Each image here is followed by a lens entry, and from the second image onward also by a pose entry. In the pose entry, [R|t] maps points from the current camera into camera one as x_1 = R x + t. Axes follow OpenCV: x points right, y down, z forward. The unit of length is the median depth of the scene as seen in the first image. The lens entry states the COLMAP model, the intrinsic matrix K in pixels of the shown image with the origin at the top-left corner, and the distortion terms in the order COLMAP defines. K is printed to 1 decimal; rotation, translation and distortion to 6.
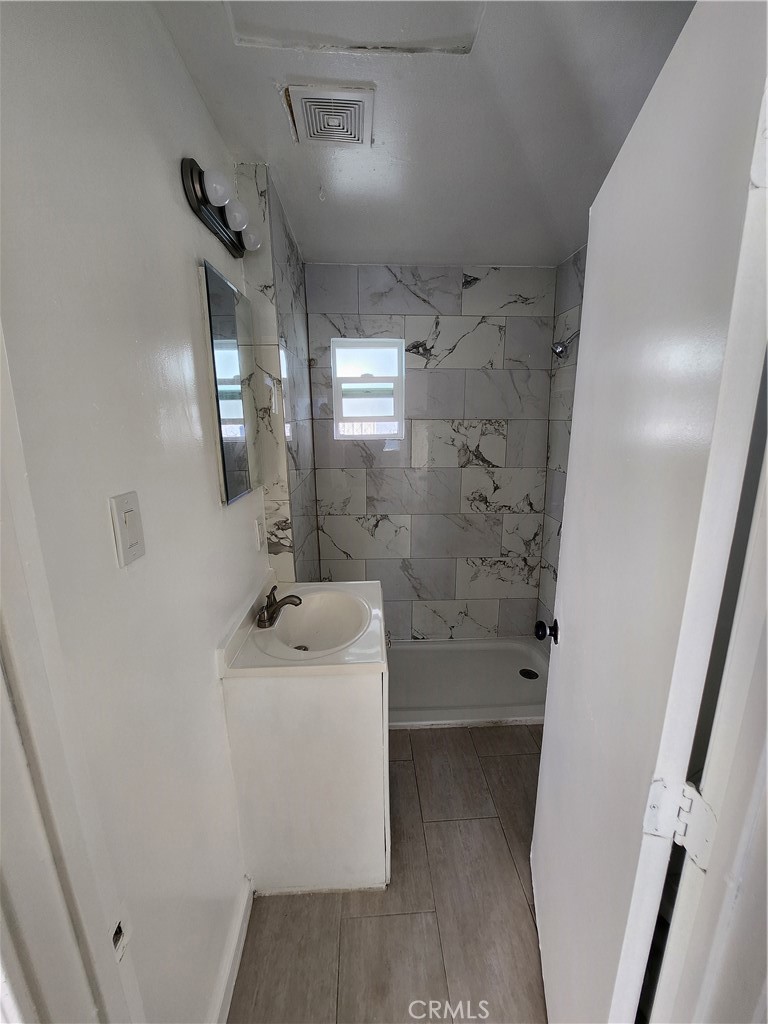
lens RADIAL K [[410.3, 0, 388.5], [0, 410.3, 511.7], [0, 0, 1]] dist [-0.010560, -0.000146]
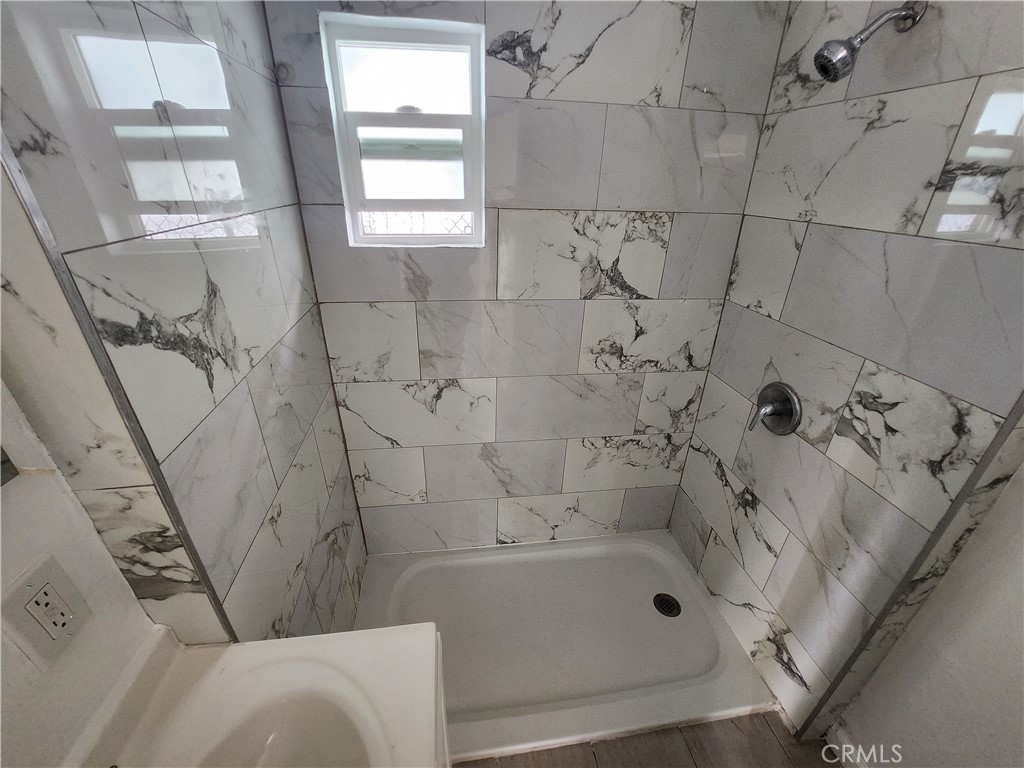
lens RADIAL K [[410.3, 0, 505.6], [0, 410.3, 383.1], [0, 0, 1]] dist [-0.010560, -0.000146]
pose [[0.996584, -0.011334, 0.081805, 0.019204], [-0.008575, 0.970982, 0.238997, -0.129350], [-0.082140, -0.238882, 0.967568, 0.426580]]
